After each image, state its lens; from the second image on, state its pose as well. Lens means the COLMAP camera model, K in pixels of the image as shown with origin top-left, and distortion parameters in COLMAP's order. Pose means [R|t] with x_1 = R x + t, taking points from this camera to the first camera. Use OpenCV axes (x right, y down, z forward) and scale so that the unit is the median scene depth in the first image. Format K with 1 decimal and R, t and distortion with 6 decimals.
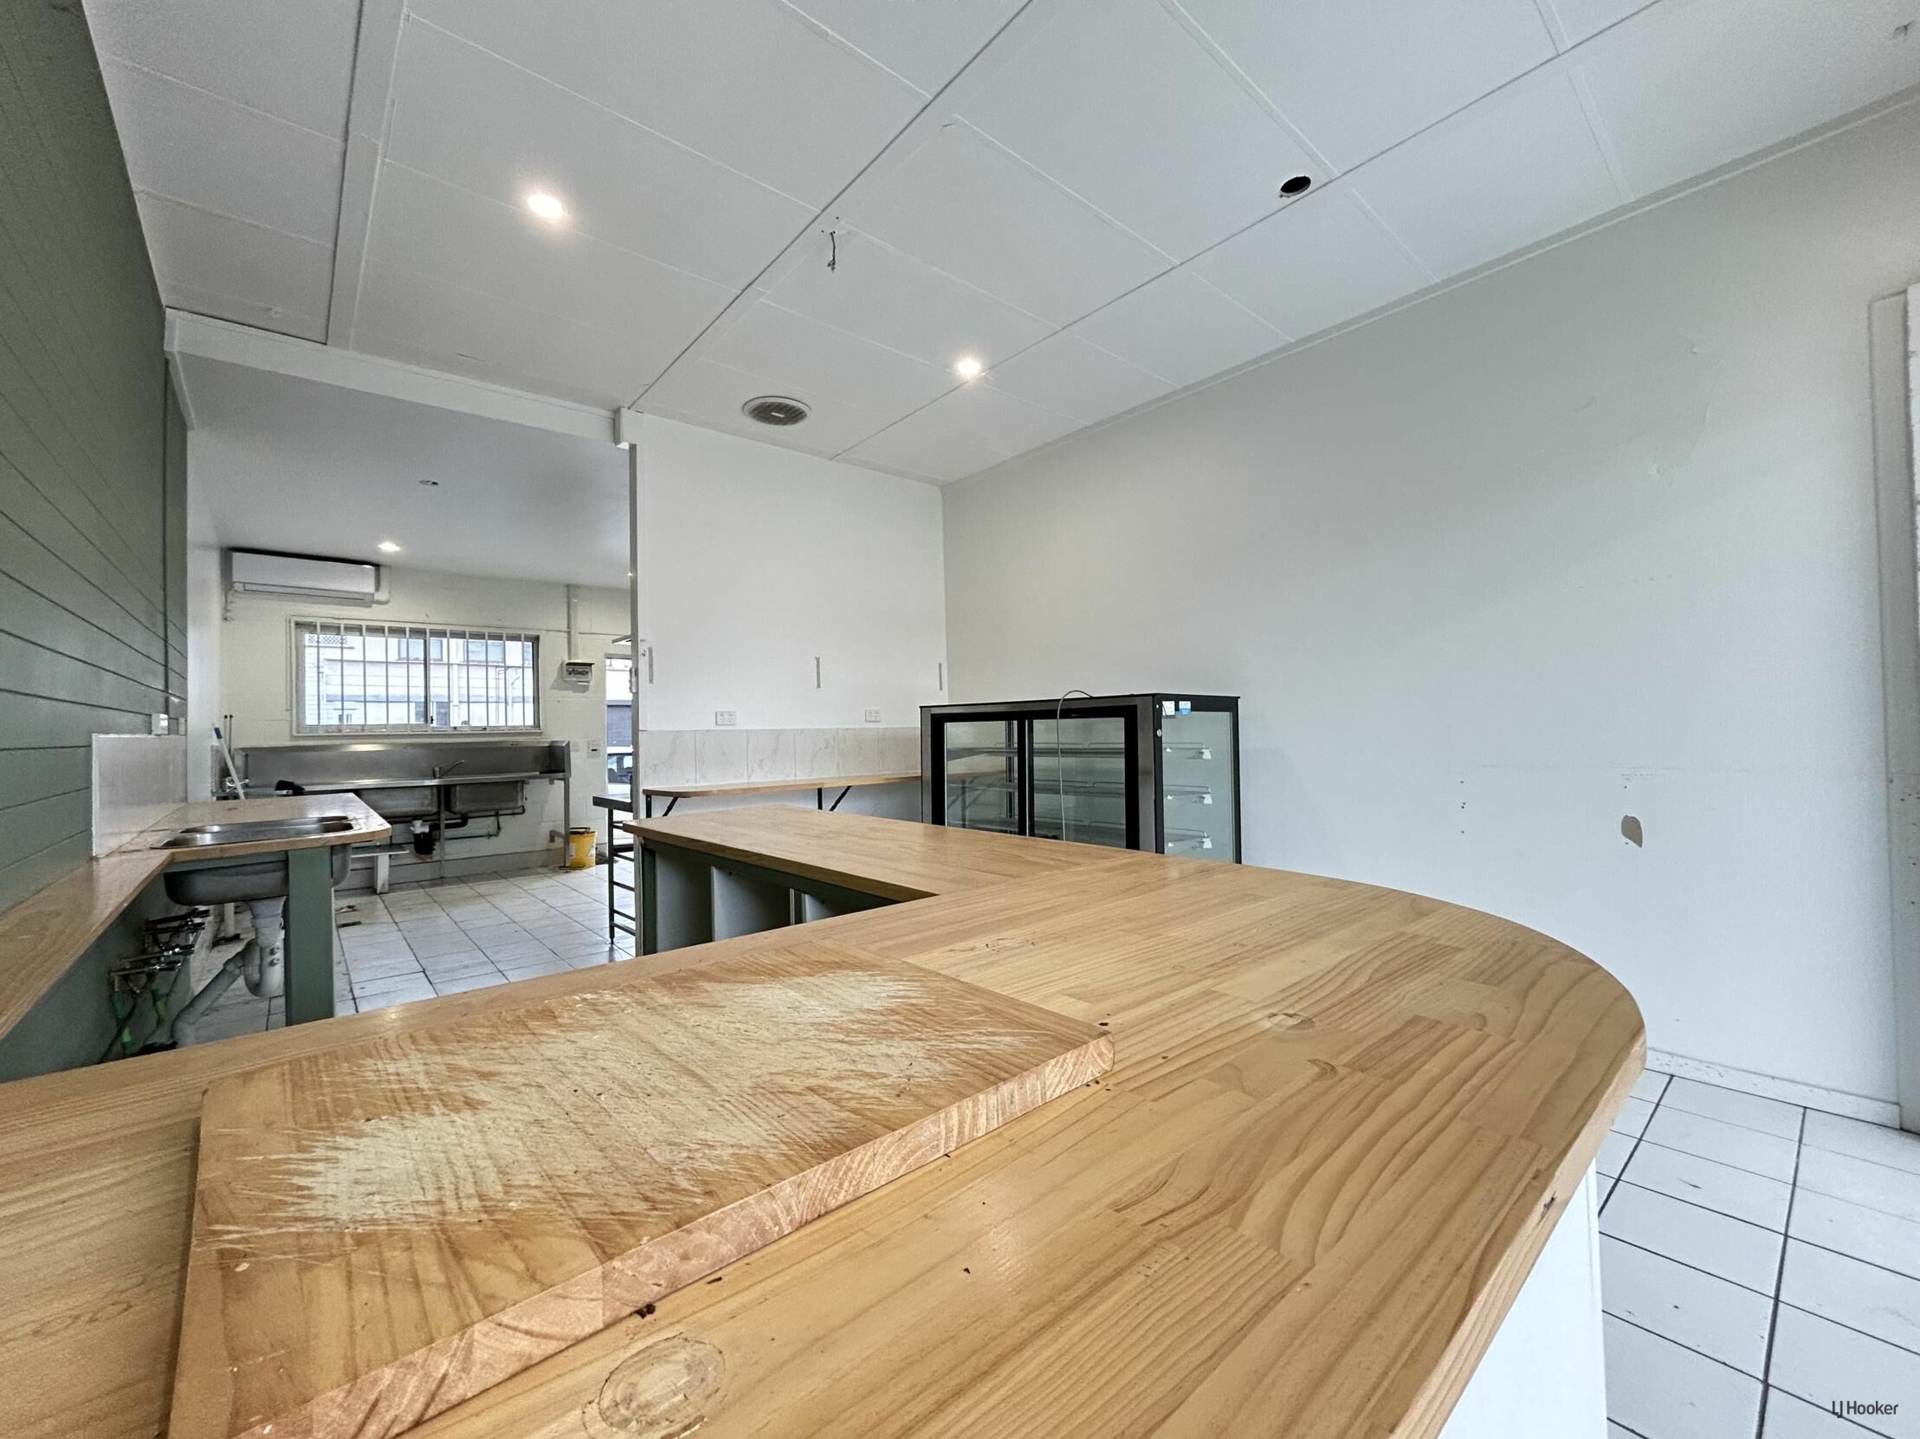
lens RADIAL K [[772.4, 0, 964.2], [0, 772.4, 715.2], [0, 0, 1]] dist [0.000664, 0.000229]
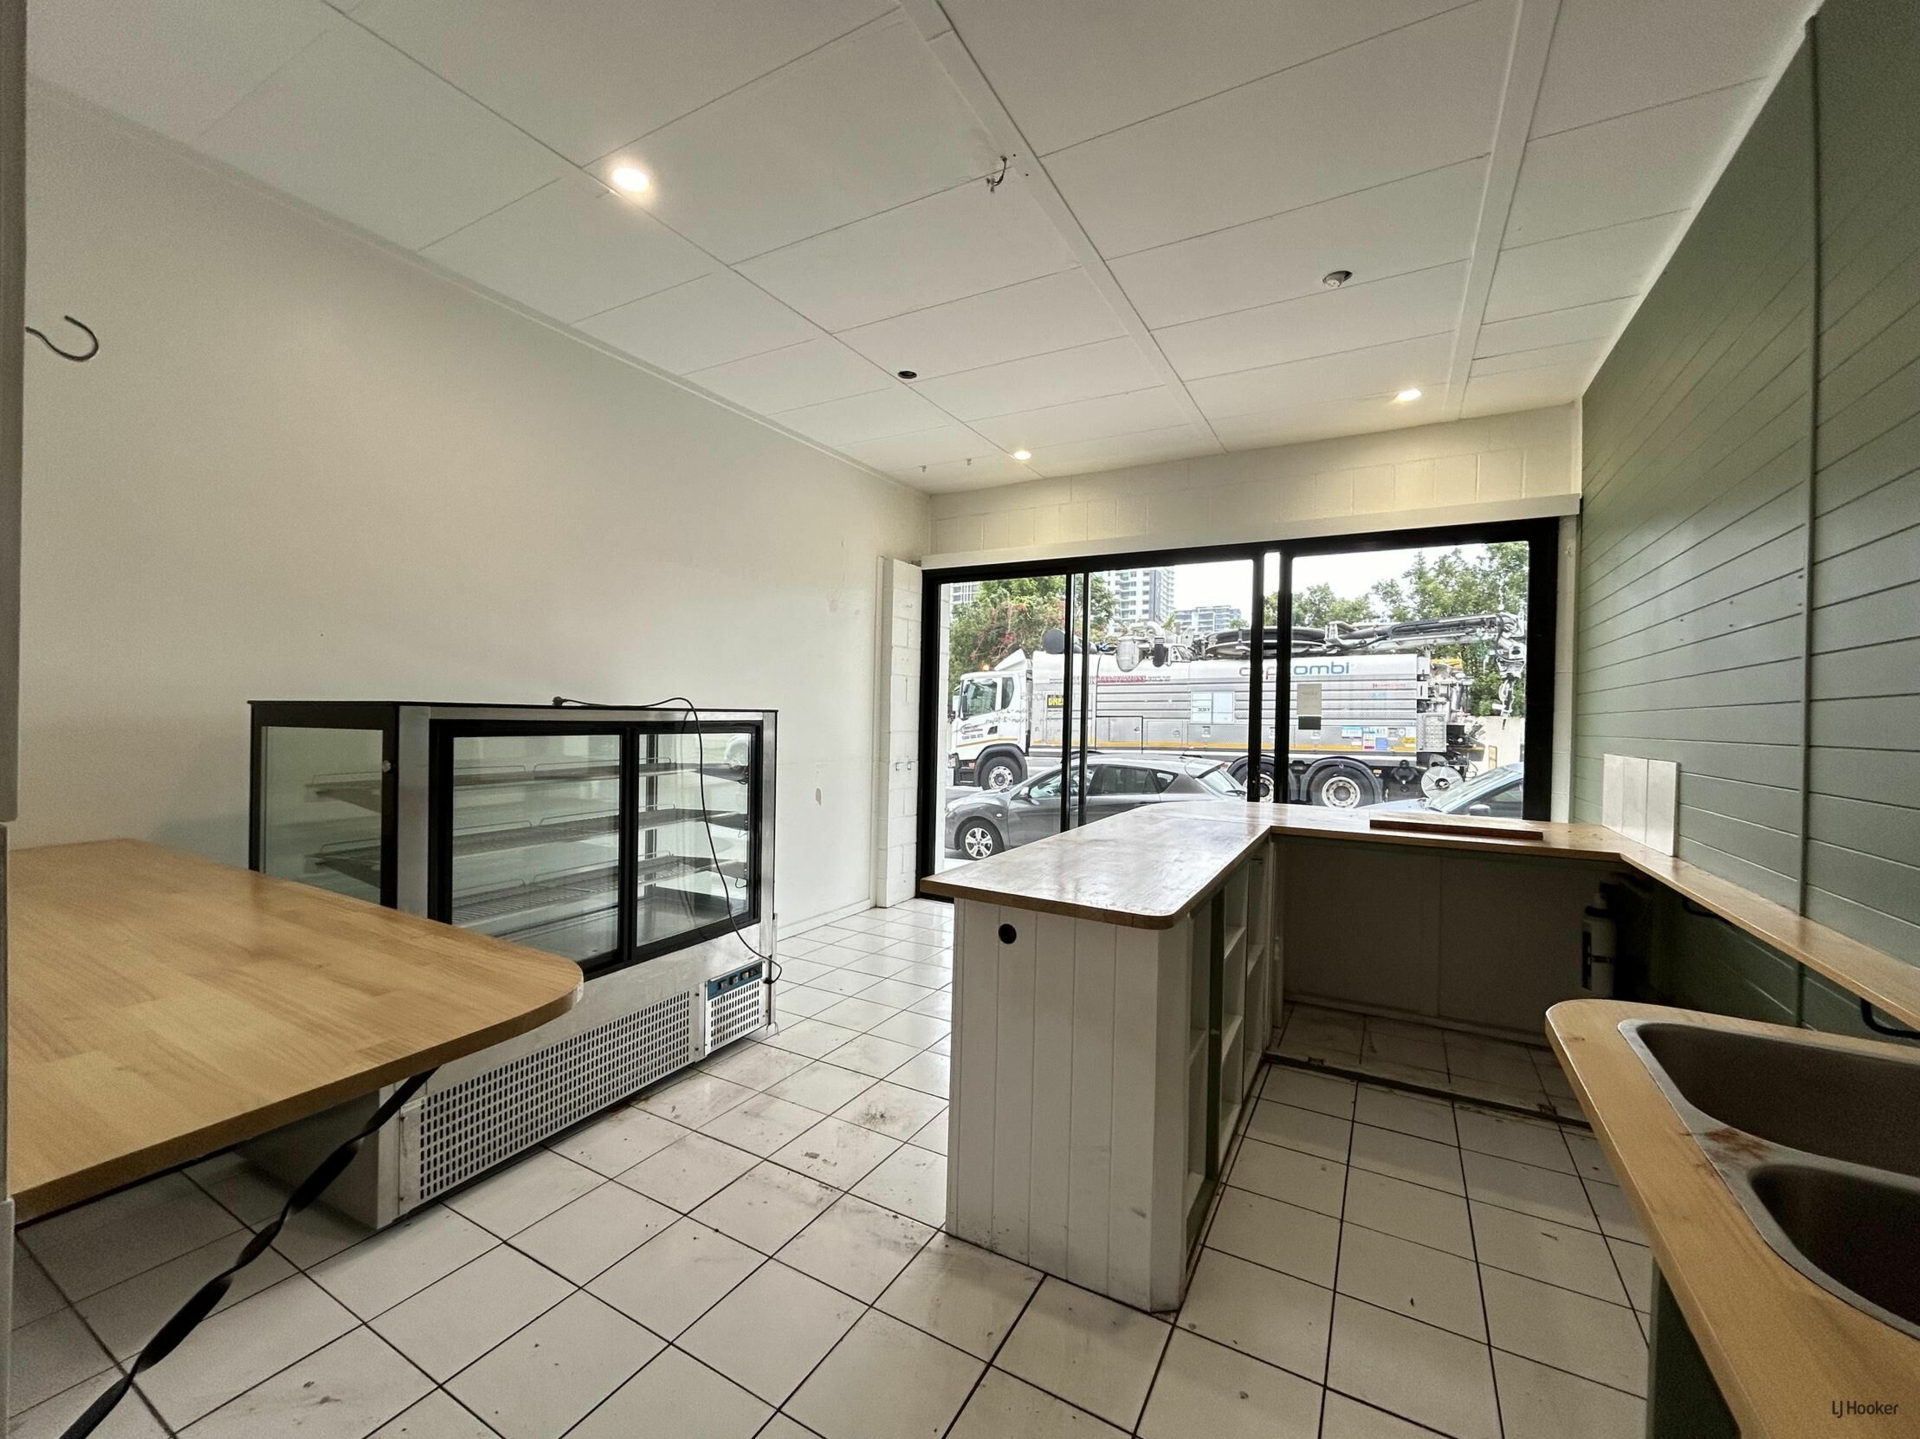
lens RADIAL K [[772.4, 0, 960.2], [0, 772.4, 720.9], [0, 0, 1]] dist [0.000664, 0.000229]
pose [[-0.337086, 0.008697, 0.941434, -0.672991], [-0.022570, 0.999595, -0.017316, -0.001476], [-0.941203, -0.027085, -0.336753, 0.941216]]
